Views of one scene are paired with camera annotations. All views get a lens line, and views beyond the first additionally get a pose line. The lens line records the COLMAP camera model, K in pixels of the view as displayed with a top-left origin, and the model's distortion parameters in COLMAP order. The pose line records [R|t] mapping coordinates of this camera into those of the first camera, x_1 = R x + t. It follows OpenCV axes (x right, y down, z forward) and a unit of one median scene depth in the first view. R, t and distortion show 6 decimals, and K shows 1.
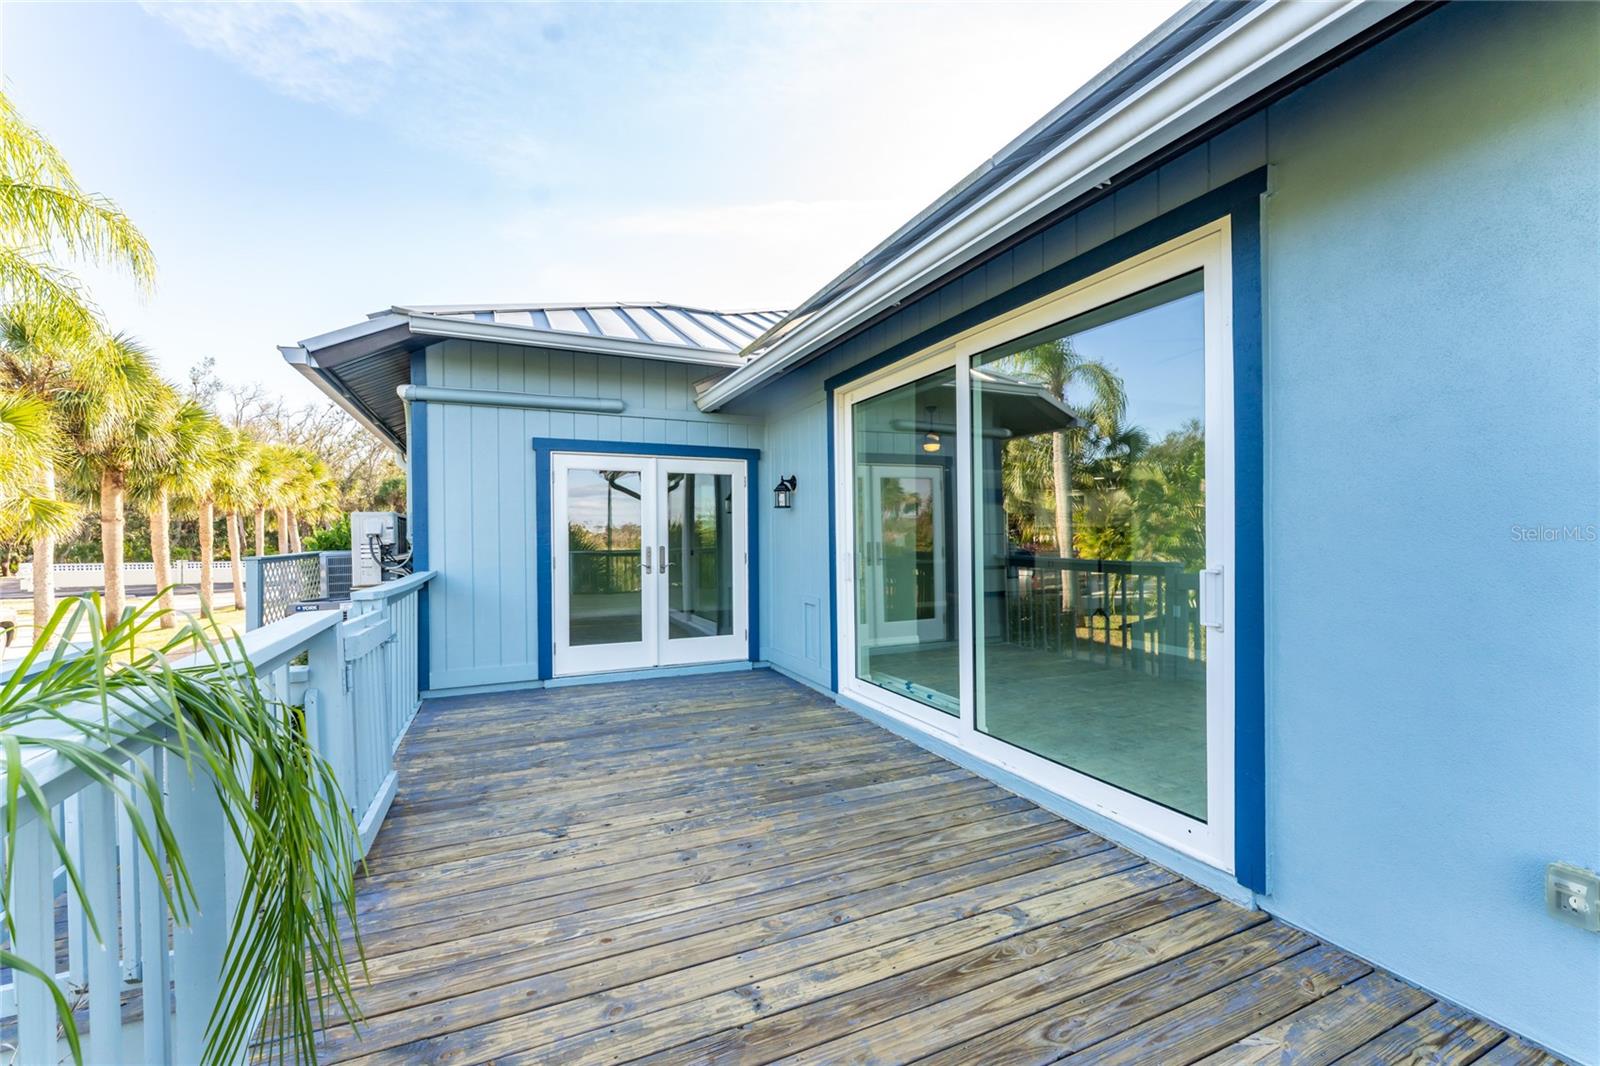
lens RADIAL K [[640.9, 0, 795.3], [0, 640.9, 541.5], [0, 0, 1]] dist [0.000006, 0.000005]
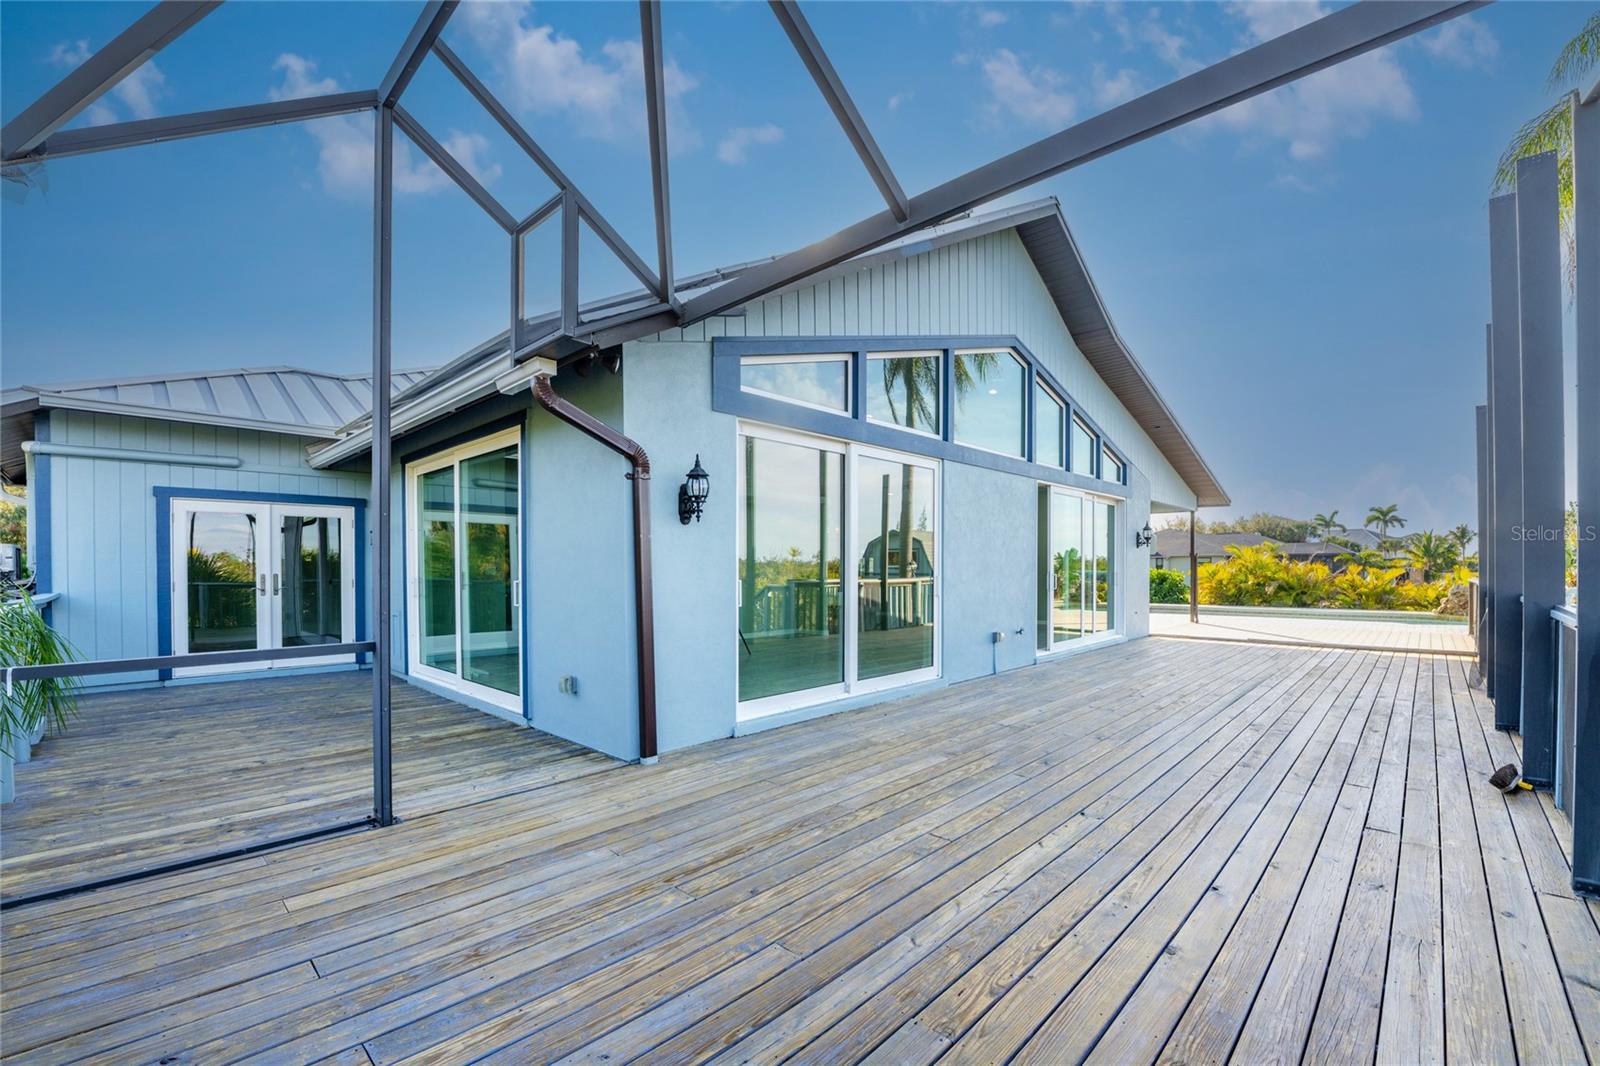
lens RADIAL K [[671.3, 0, 758.7], [0, 671.3, 569.3], [0, 0, 1]] dist [-0.037608, 0.006149]
pose [[0.938118, 0.002017, 0.346310, 0.258729], [0.000624, 0.999972, -0.007514, 0.009668], [-0.346316, 0.007265, 0.938090, -0.603286]]
